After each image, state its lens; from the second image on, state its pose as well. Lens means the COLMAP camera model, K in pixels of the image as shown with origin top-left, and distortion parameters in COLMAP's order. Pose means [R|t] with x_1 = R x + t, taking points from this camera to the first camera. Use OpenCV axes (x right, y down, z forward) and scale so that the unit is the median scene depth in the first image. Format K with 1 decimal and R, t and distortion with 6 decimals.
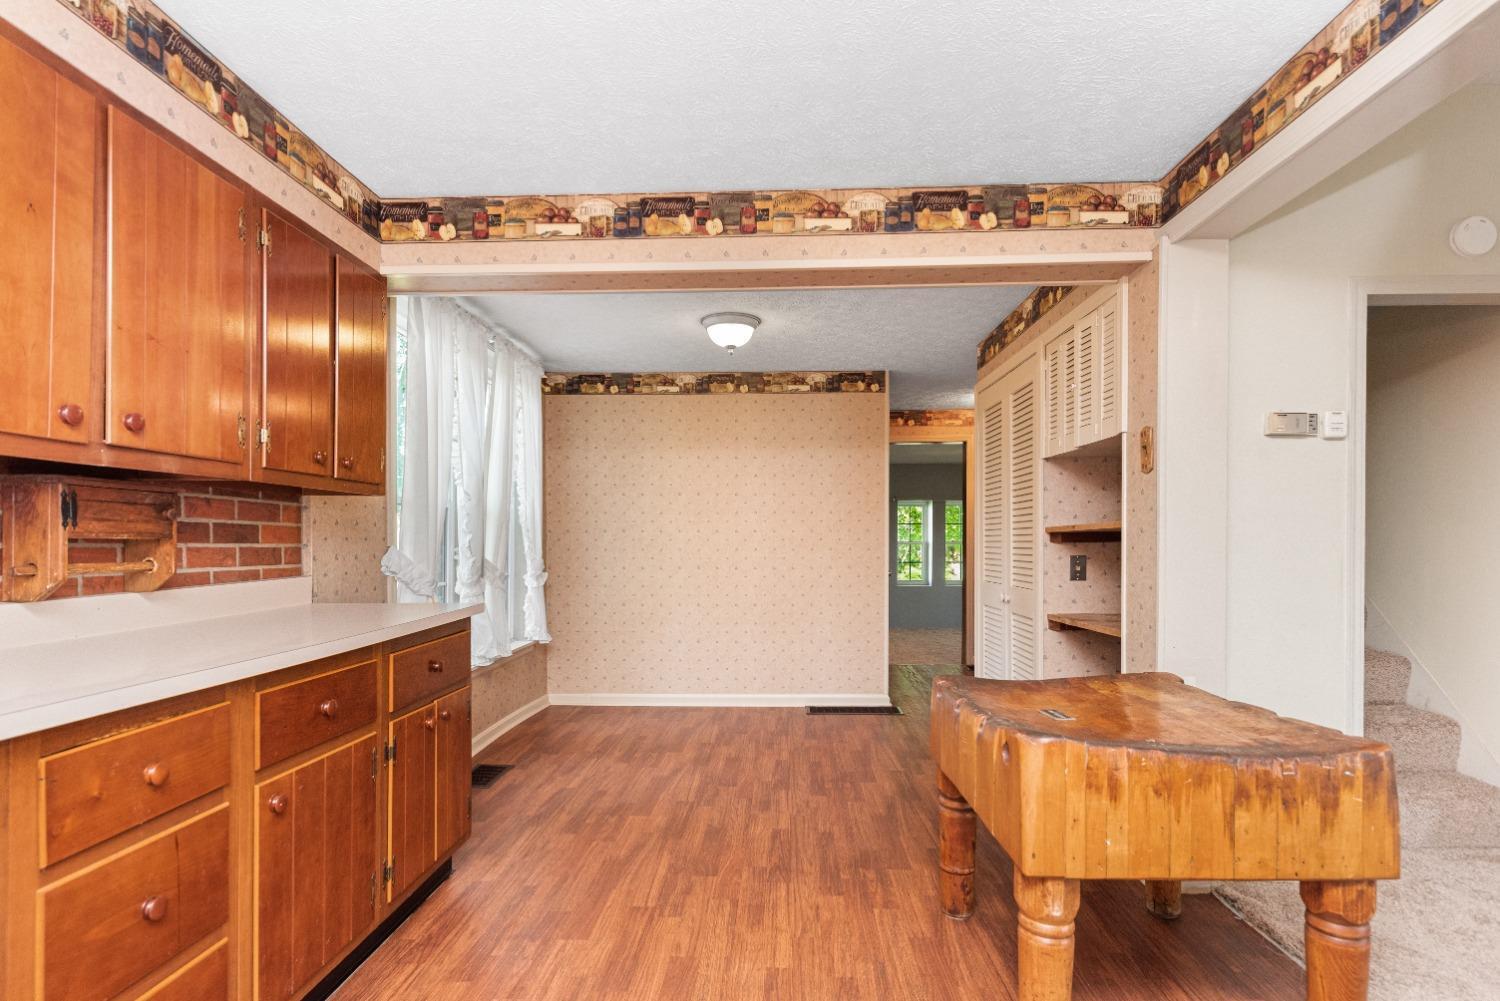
lens RADIAL K [[782.6, 0, 750.0], [0, 782.6, 500.5], [0, 0, 1]] dist [0.000449, 0.000578]
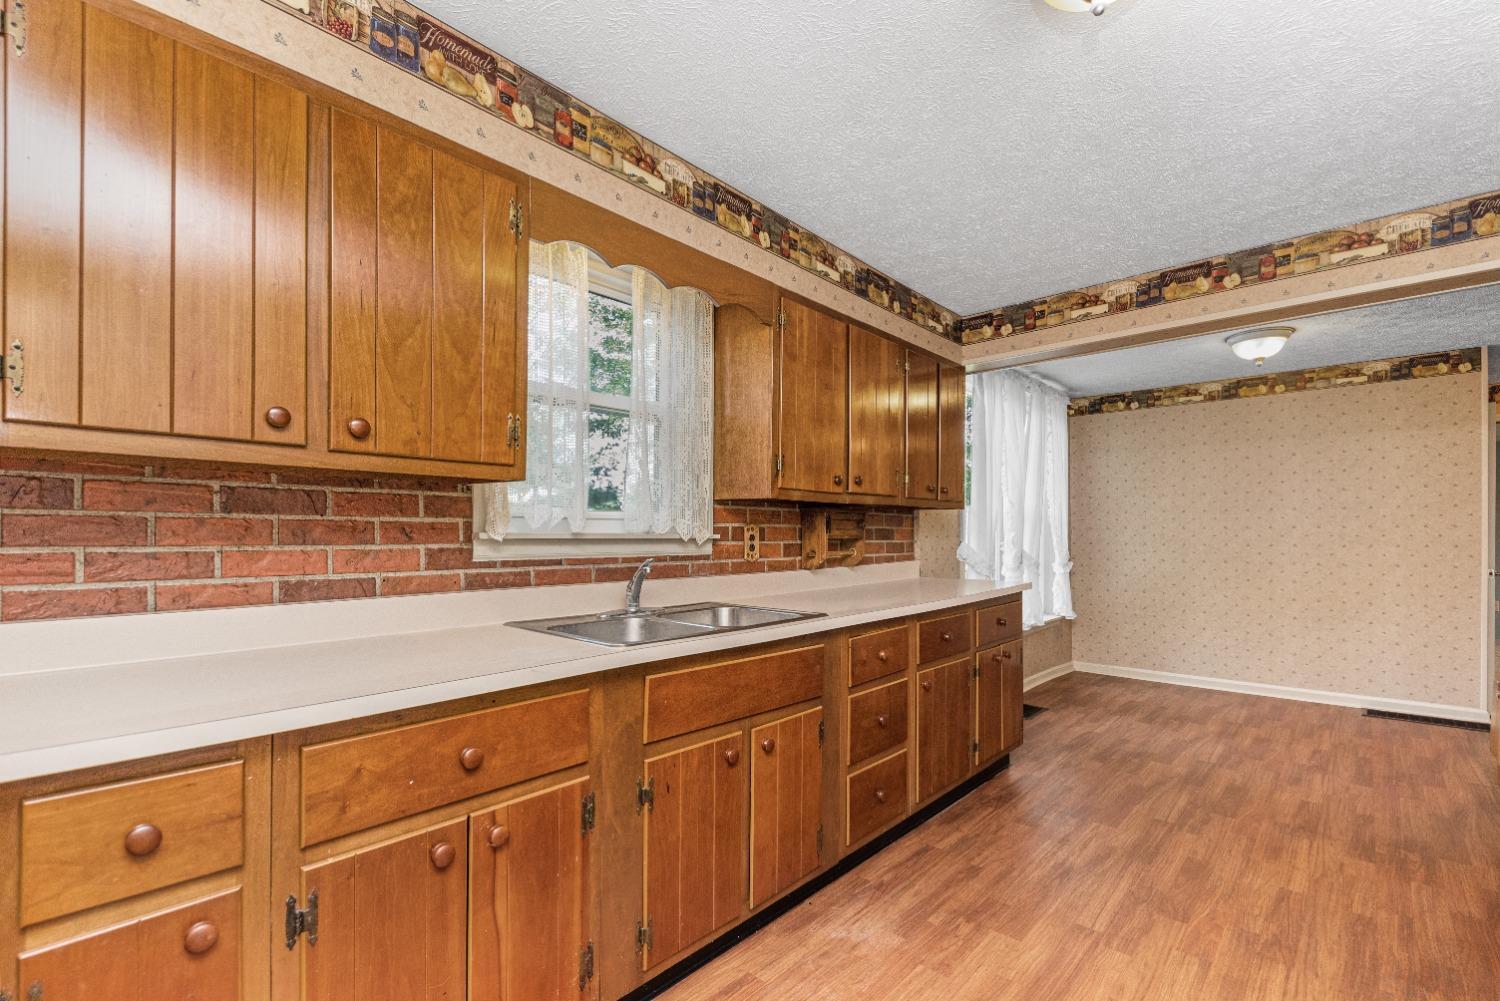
lens RADIAL K [[655.2, 0, 747.0], [0, 655.2, 537.2], [0, 0, 1]] dist [0.008707, -0.009211]
pose [[0.762791, 0.006450, -0.646613, 0.037817], [0.031325, 0.998408, 0.046913, -0.024773], [0.645886, -0.056040, 0.761374, -0.252016]]
